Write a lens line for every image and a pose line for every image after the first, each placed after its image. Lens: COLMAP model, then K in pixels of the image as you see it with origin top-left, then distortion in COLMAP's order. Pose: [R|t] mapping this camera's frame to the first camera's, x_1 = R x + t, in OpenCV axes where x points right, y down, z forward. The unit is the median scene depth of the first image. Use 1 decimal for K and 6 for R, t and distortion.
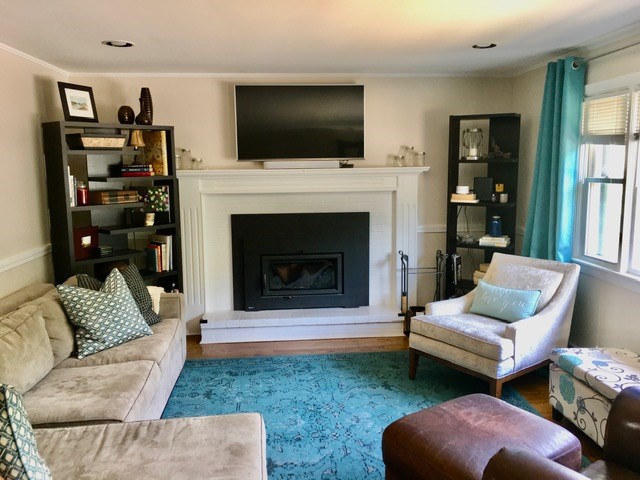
lens RADIAL K [[550.4, 0, 315.6], [0, 550.4, 241.2], [0, 0, 1]] dist [0.034039, -0.067682]
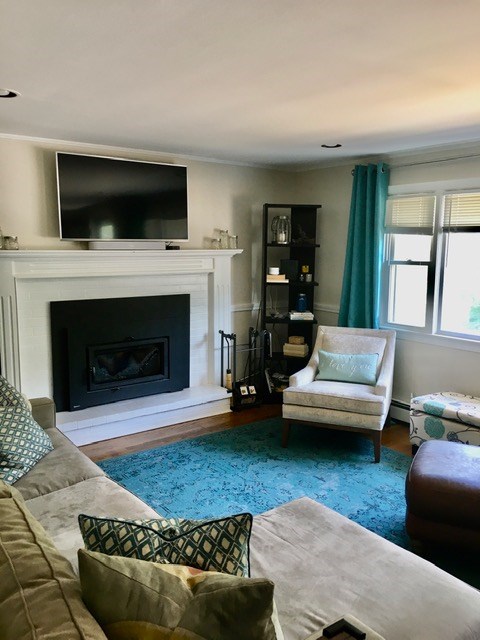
lens RADIAL K [[550.4, 0, 236.2], [0, 550.4, 319.3], [0, 0, 1]] dist [0.034039, -0.067682]
pose [[0.838557, -0.056594, 0.541866, -0.399365], [0.058632, 0.998188, 0.013518, -0.016396], [-0.541650, 0.020435, 0.840356, 0.119907]]
